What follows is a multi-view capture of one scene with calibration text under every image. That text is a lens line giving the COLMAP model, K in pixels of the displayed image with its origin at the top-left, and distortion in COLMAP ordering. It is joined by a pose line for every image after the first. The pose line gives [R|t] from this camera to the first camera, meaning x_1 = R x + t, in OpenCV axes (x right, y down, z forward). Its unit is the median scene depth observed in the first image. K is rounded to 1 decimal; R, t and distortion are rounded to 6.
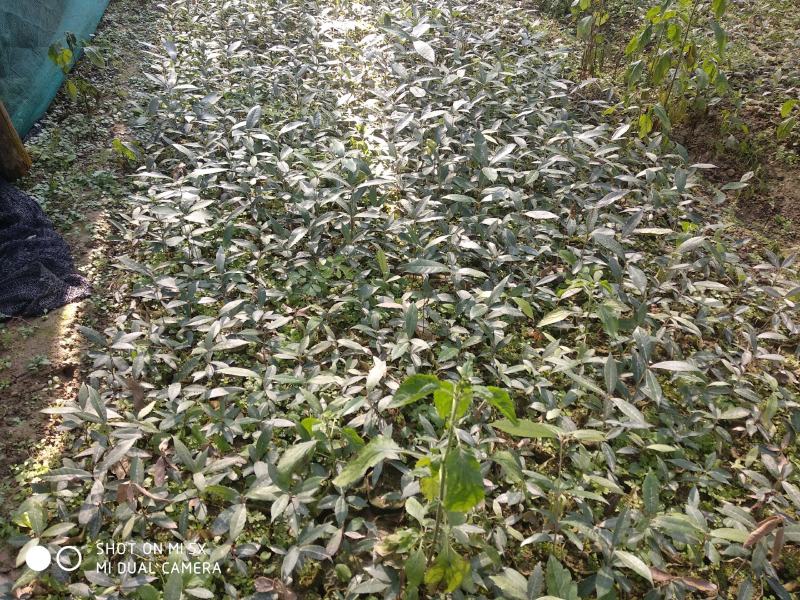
lens RADIAL K [[617.9, 0, 398.9], [0, 617.9, 308.7], [0, 0, 1]] dist [0.003141, -0.033556]
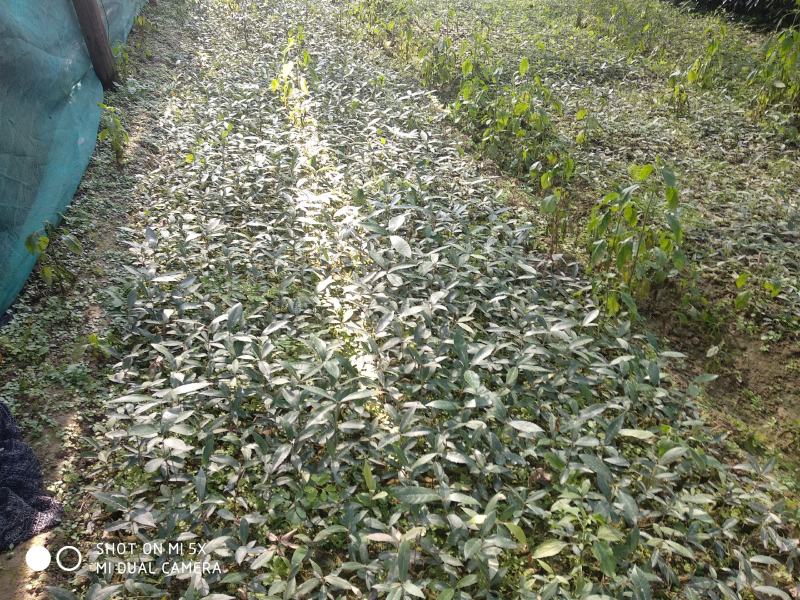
lens RADIAL K [[617.9, 0, 396.7], [0, 617.9, 298.3], [0, 0, 1]] dist [0.003141, -0.033556]
pose [[0.998168, -0.016084, 0.058332, -0.028849], [0.025470, 0.986144, -0.163925, -0.163784], [-0.054888, 0.165110, 0.984747, -0.011652]]
